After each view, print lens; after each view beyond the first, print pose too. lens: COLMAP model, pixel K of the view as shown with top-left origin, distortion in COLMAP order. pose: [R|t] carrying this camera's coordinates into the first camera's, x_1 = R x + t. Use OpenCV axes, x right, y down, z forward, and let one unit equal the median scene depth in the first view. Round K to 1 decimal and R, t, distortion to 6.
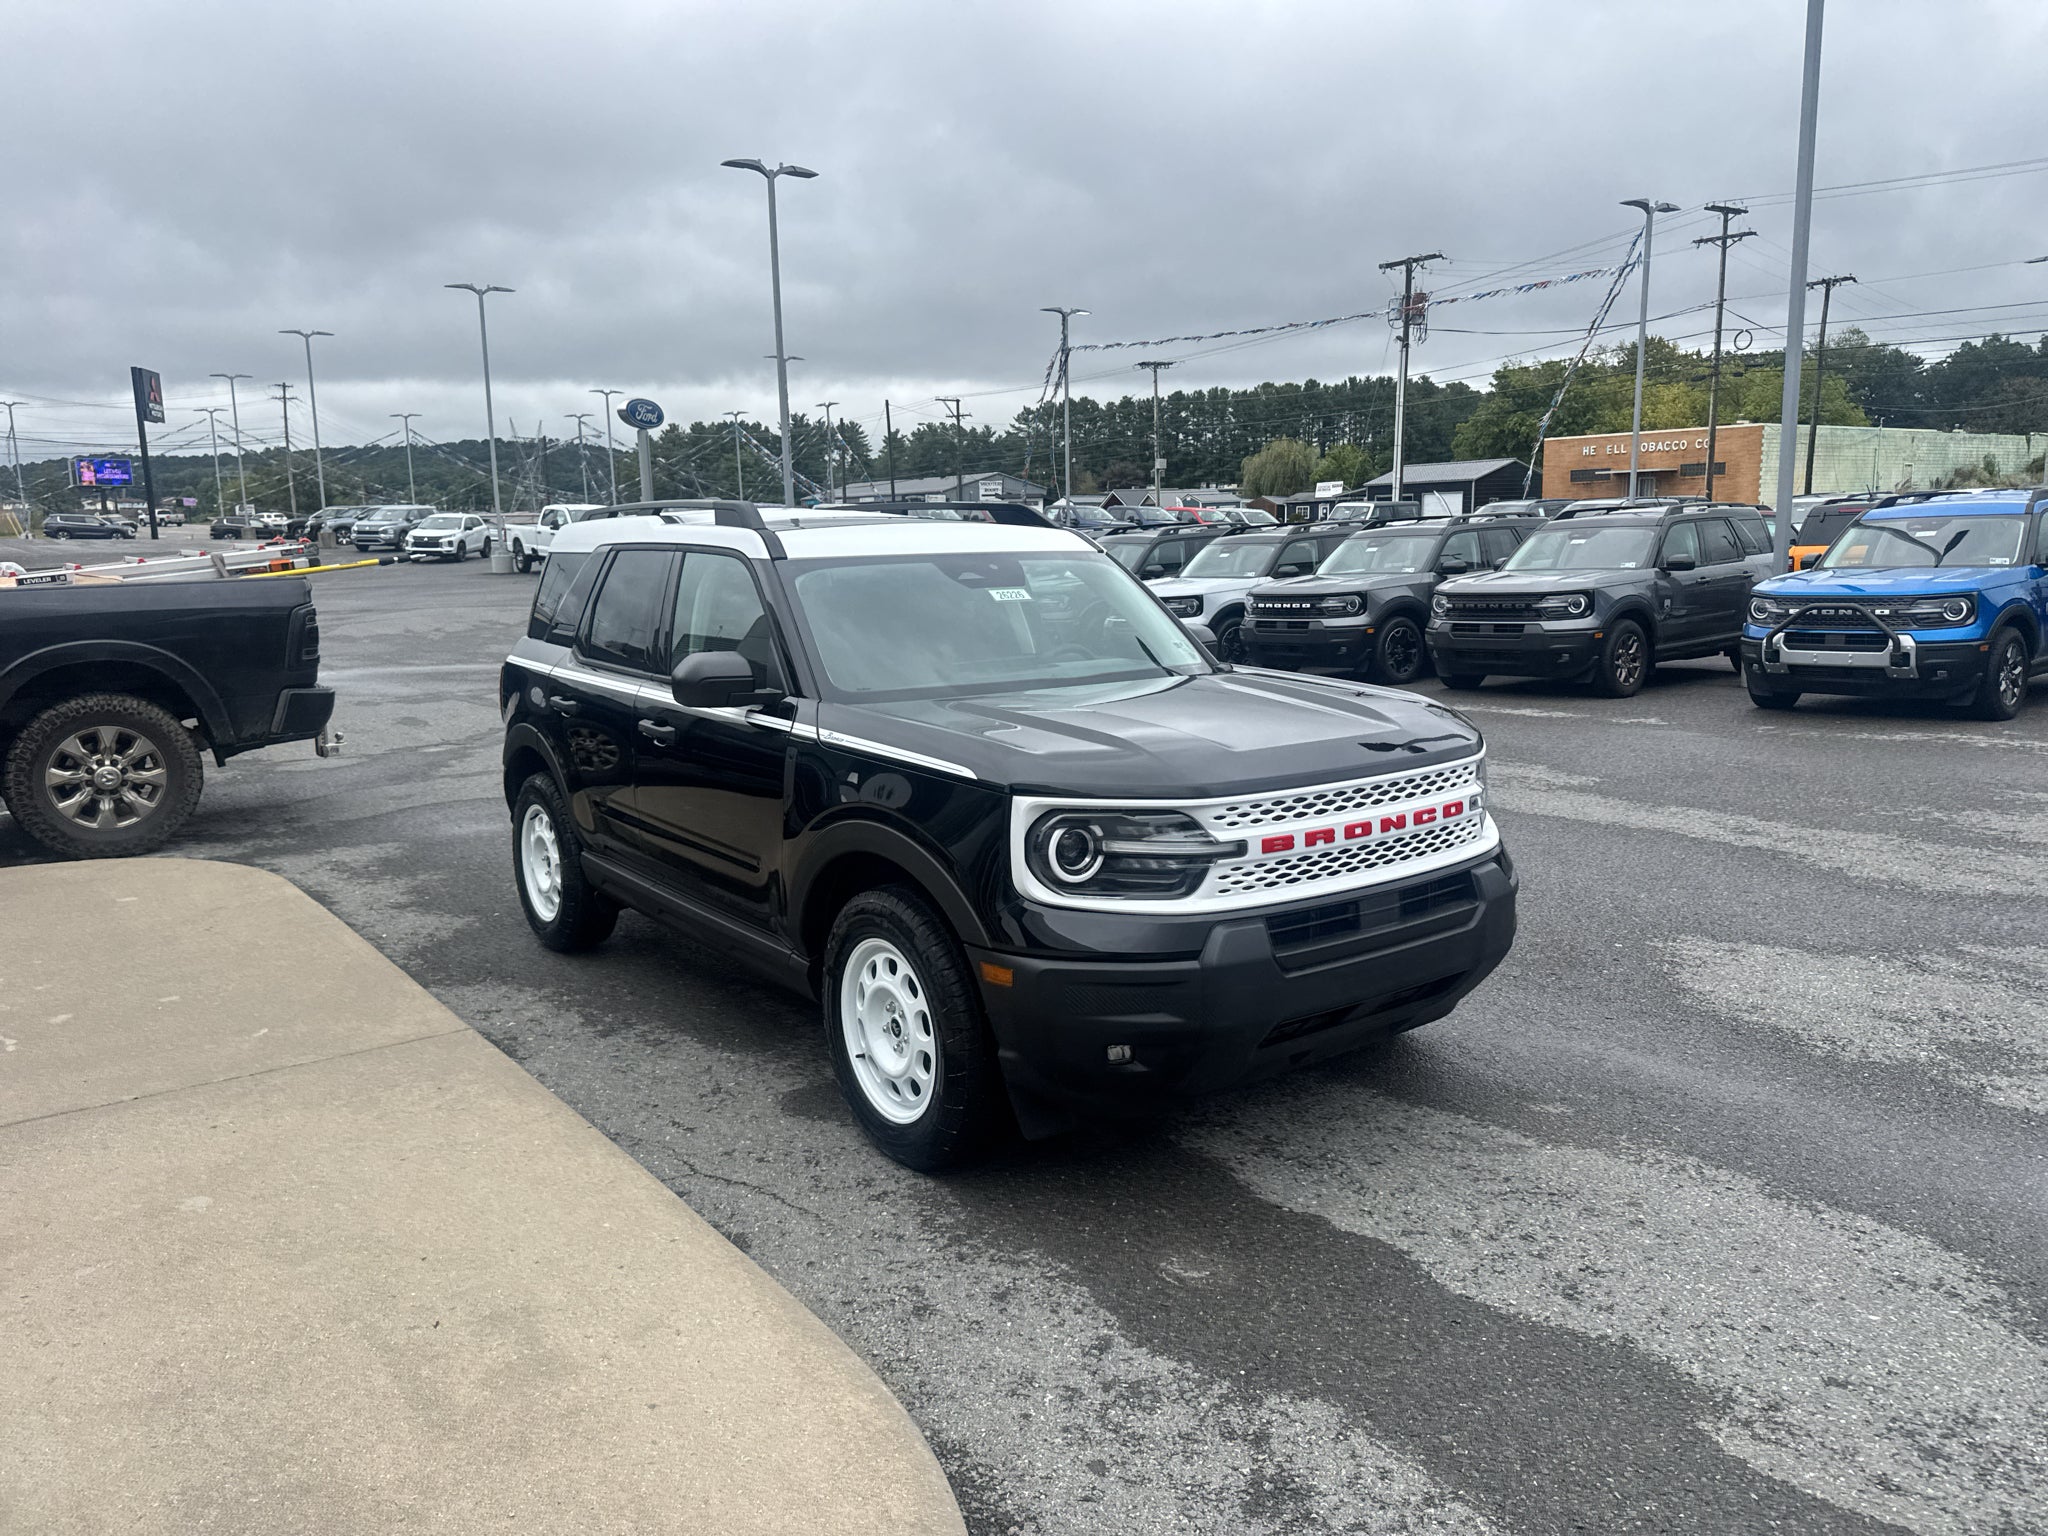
lens RADIAL K [[1438.1, 0, 1034.1], [0, 1438.1, 771.2], [0, 0, 1]] dist [0.036645, -0.046911]
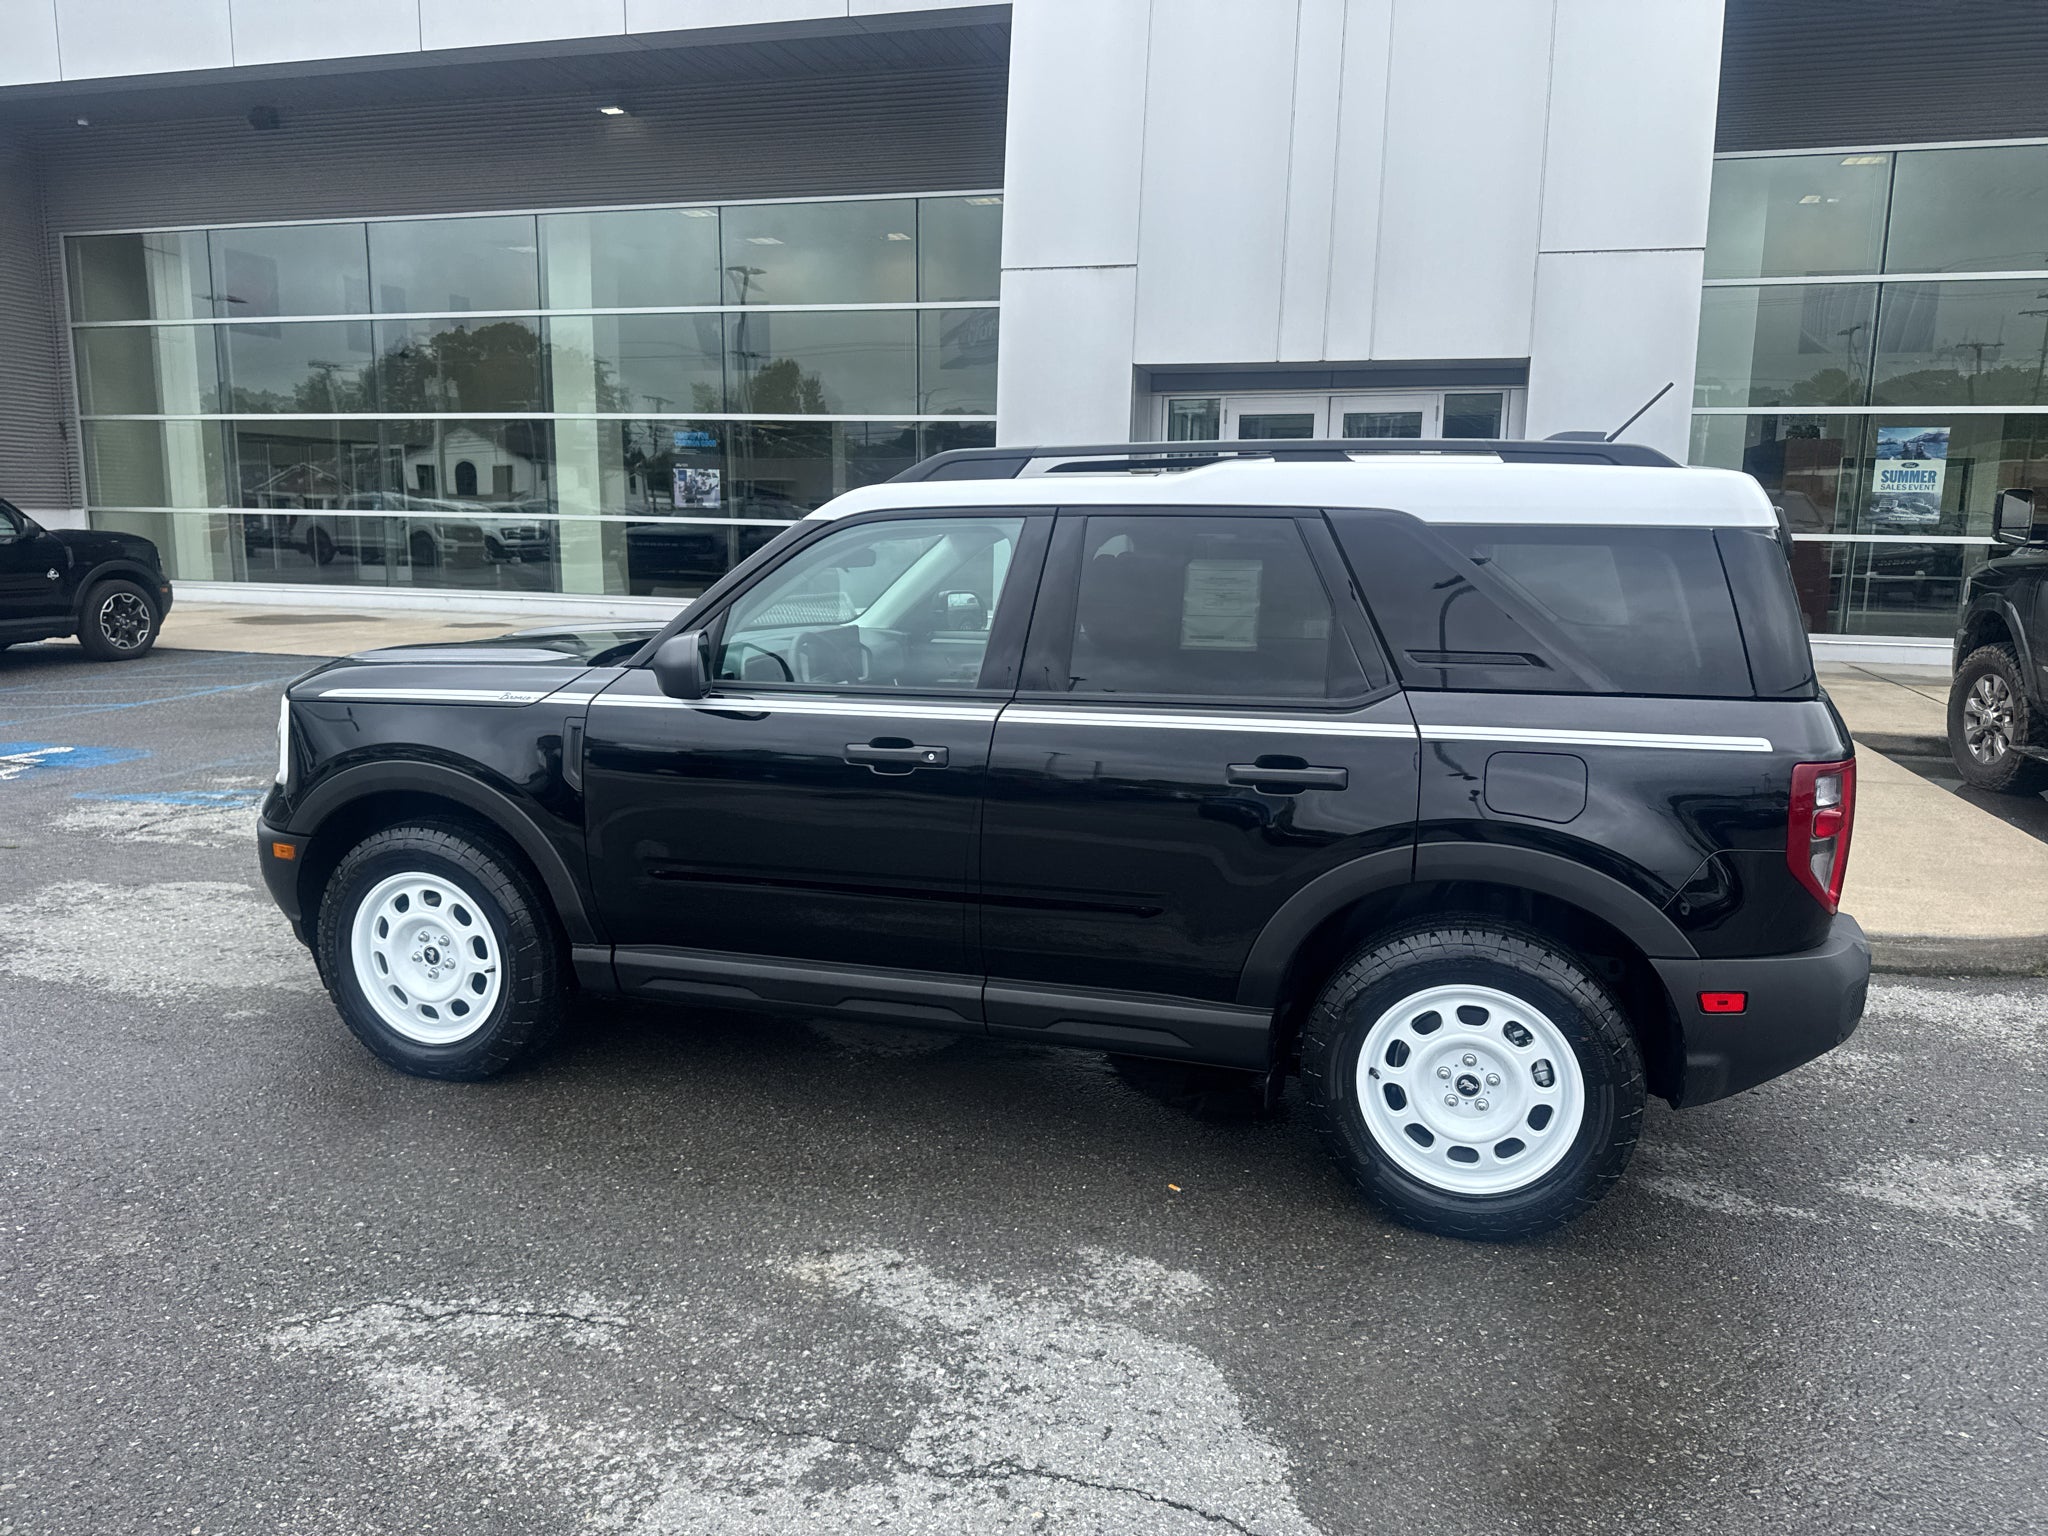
lens RADIAL K [[1438.1, 0, 1025.1], [0, 1438.1, 753.6], [0, 0, 1]] dist [0.036645, -0.046911]
pose [[-0.801243, 0.109420, -0.588249, 0.270804], [-0.096639, 0.946563, 0.307700, -0.189752], [0.590483, 0.303391, -0.747853, 1.130826]]
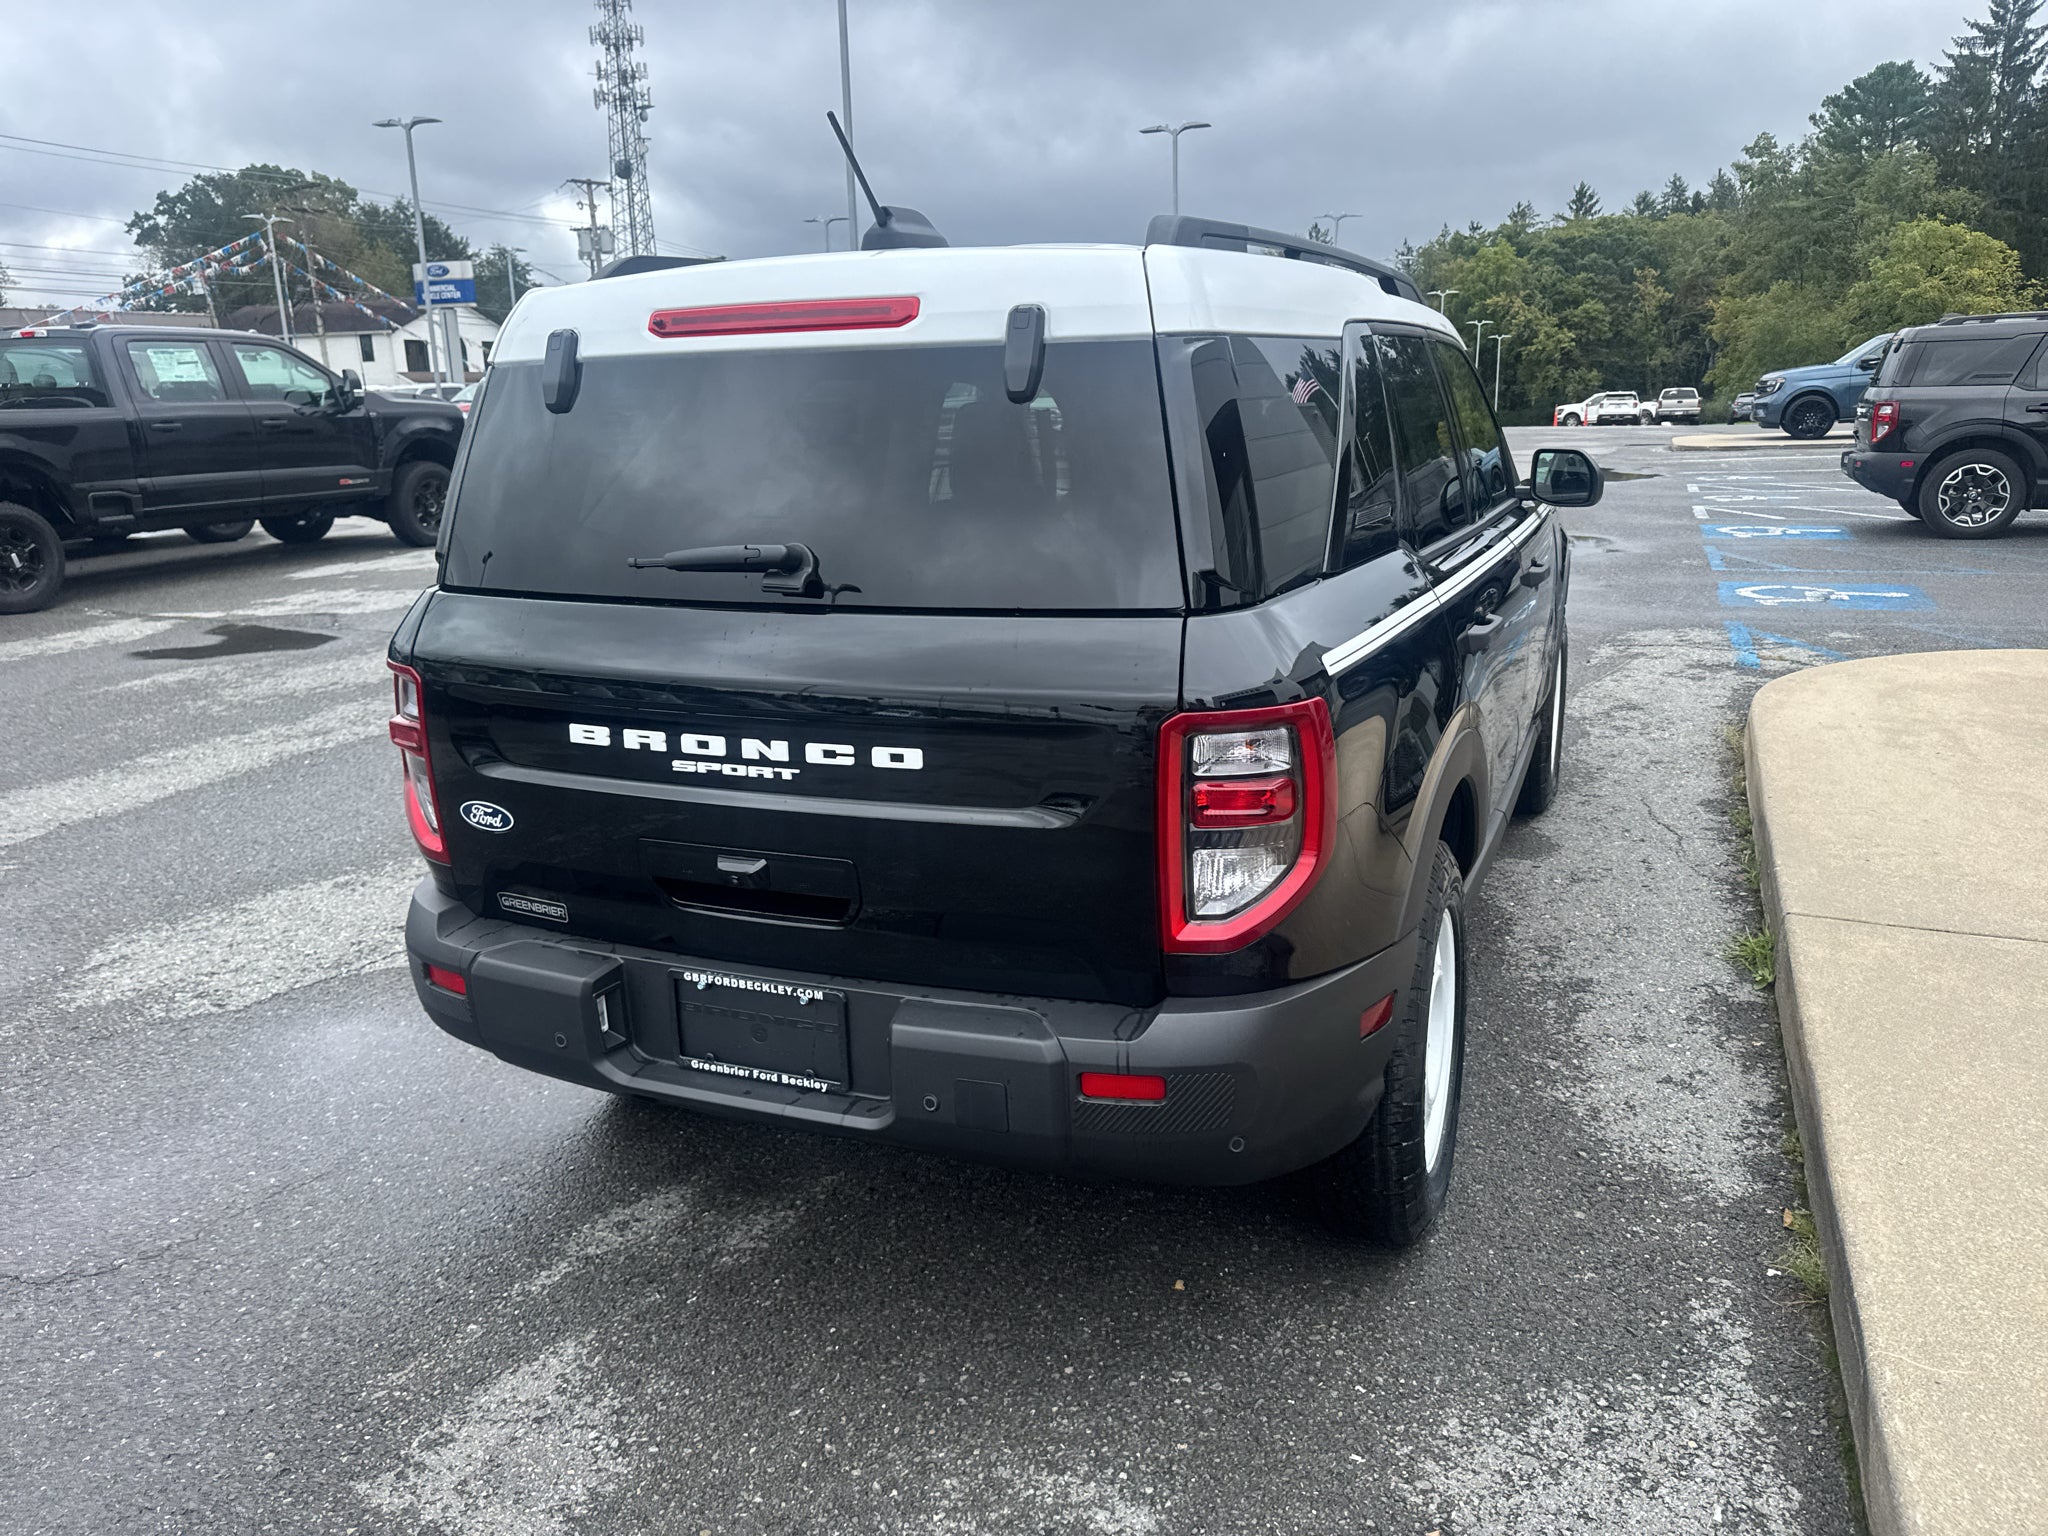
lens RADIAL K [[1438.1, 0, 1039.9], [0, 1438.1, 783.9], [0, 0, 1]] dist [0.036645, -0.046911]
pose [[-0.502379, -0.196411, 0.842044, -0.500096], [0.180832, 0.928455, 0.324454, -0.139302], [-0.845527, 0.315267, -0.430919, 0.991080]]
